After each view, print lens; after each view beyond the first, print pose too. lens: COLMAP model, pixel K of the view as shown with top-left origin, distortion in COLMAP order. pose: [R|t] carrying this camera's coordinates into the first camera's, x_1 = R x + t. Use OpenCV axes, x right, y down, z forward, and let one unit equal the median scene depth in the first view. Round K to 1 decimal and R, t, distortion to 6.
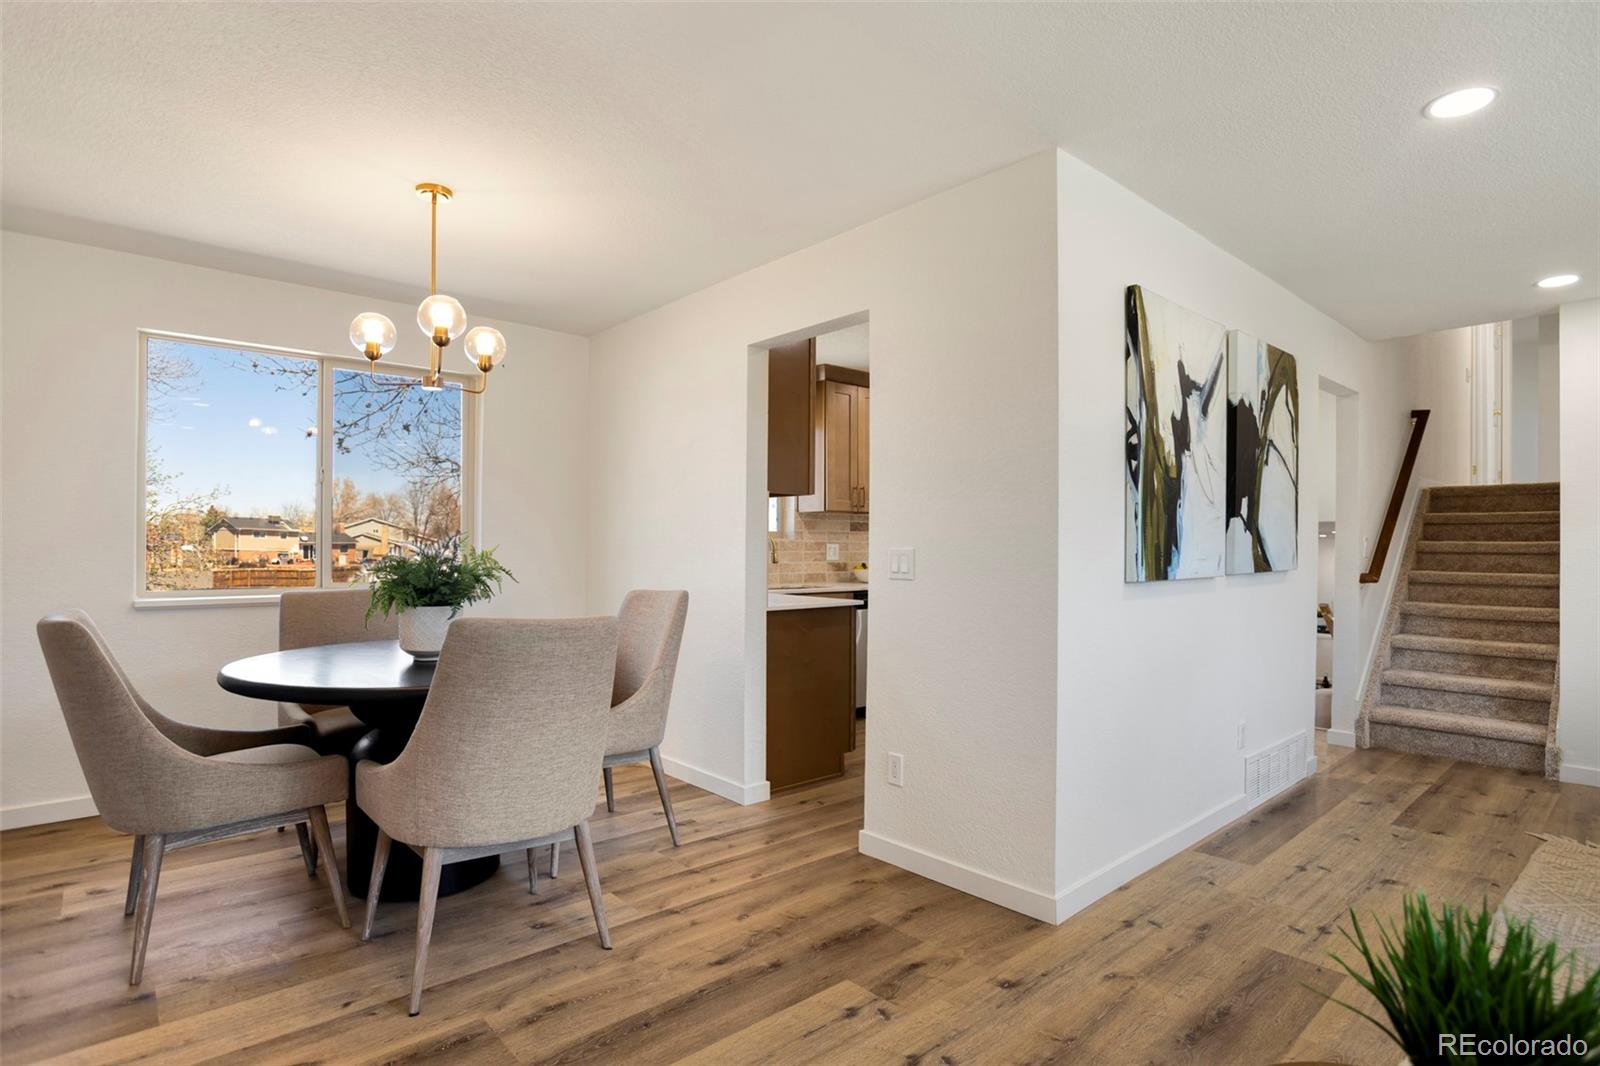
lens RADIAL K [[788.2, 0, 790.6], [0, 788.2, 548.3], [0, 0, 1]] dist [-0.017368, 0.000438]
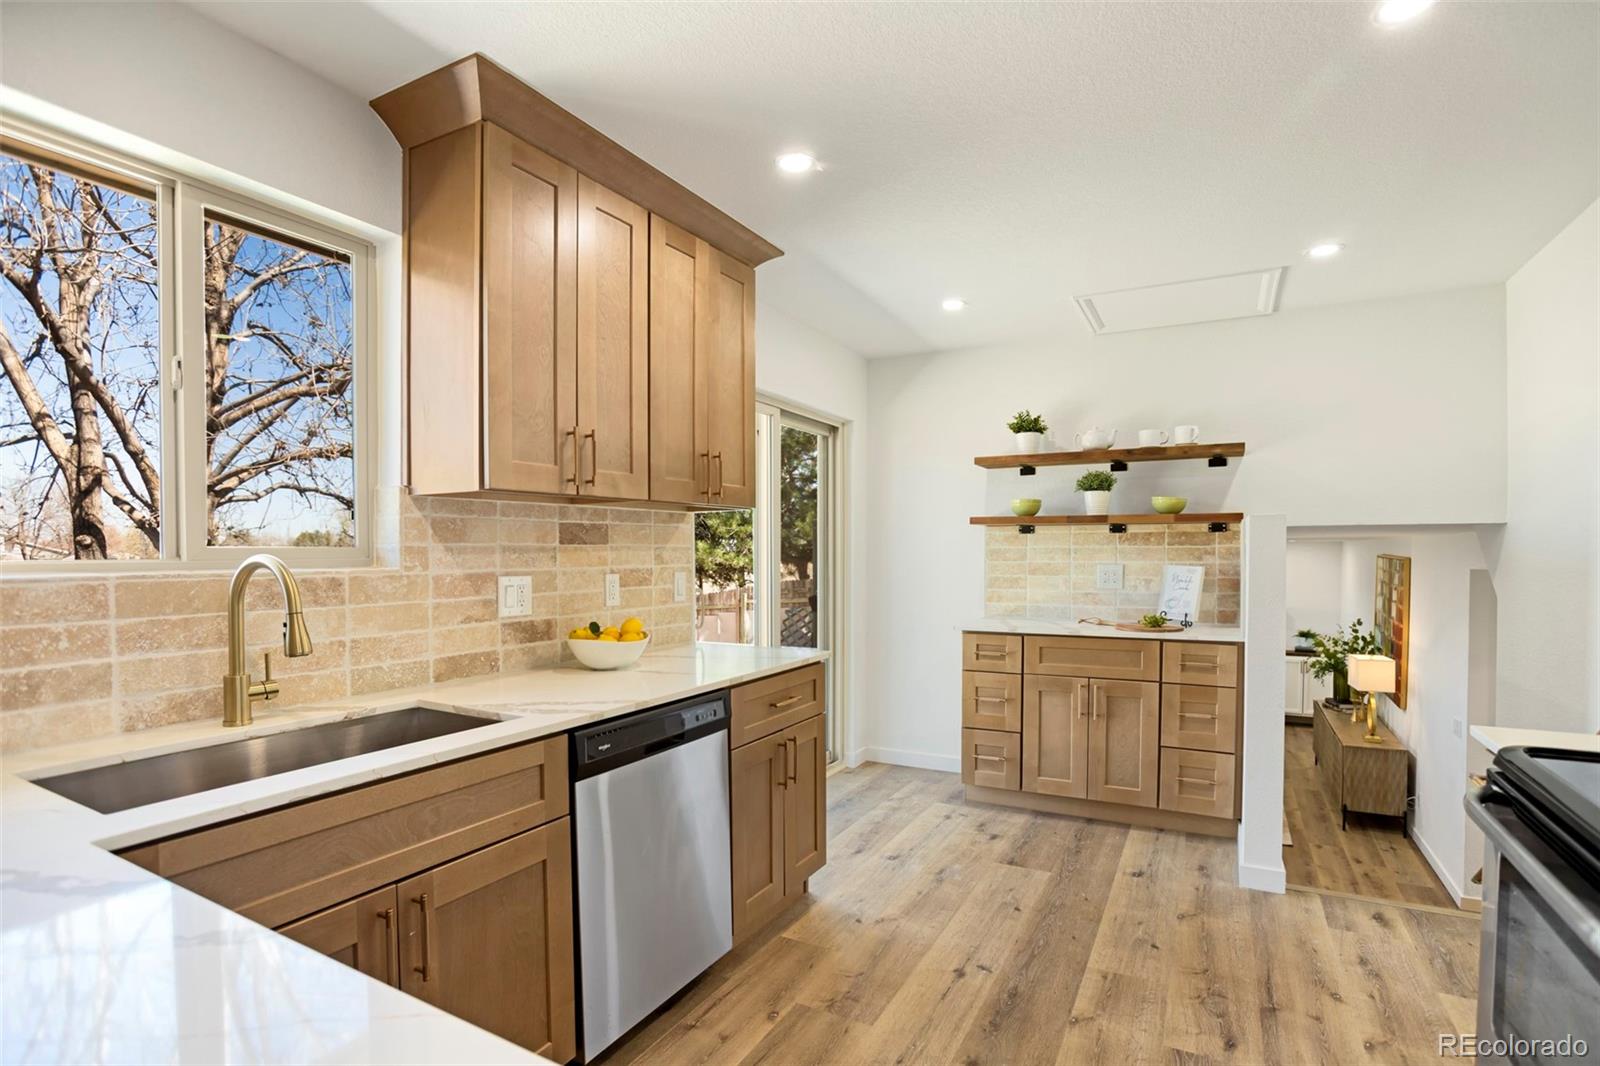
lens RADIAL K [[788.2, 0, 790.6], [0, 788.2, 548.3], [0, 0, 1]] dist [-0.017368, 0.000438]
pose [[0.940195, -0.011036, 0.340457, 0.050045], [0.012630, 0.999917, -0.002466, -0.017471], [-0.340402, 0.006619, 0.940257, 0.581824]]
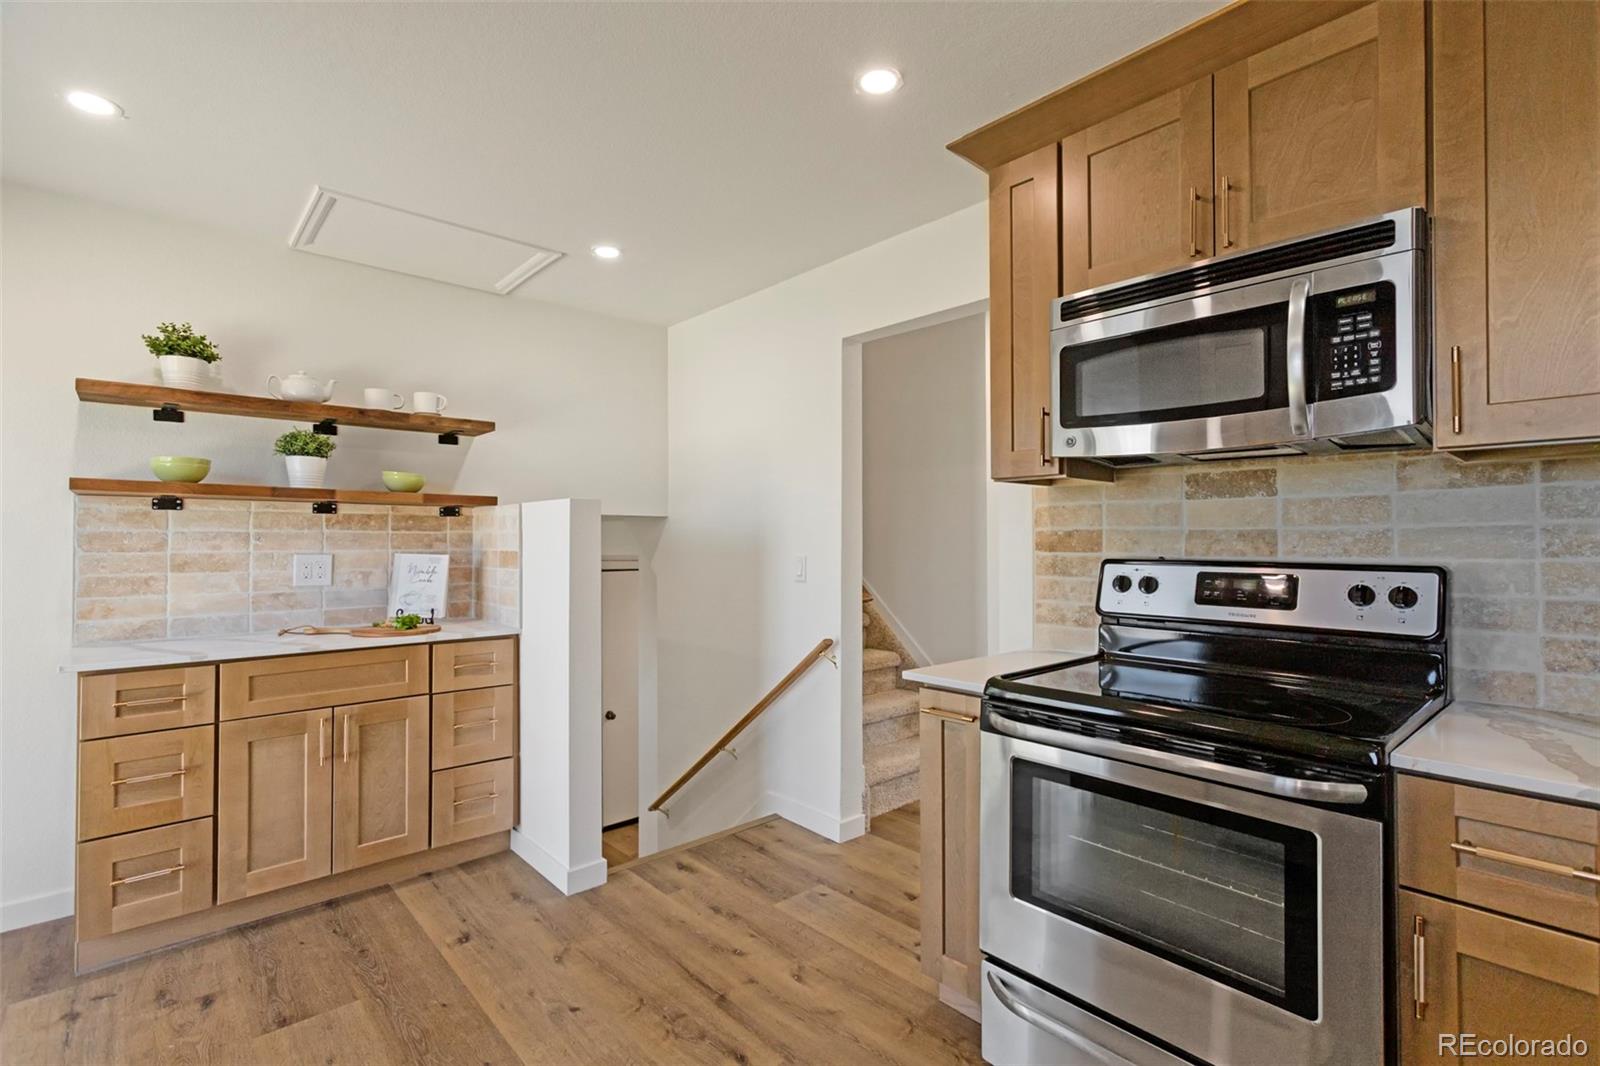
lens RADIAL K [[755.0, 0, 809.5], [0, 755.0, 523.9], [0, 0, 1]] dist [0.012331, 0.000238]
pose [[-0.028798, 0.015888, 0.999459, 0.033105], [0.003968, 0.999868, -0.015781, -0.013351], [-0.999577, 0.003512, -0.028857, 0.777726]]
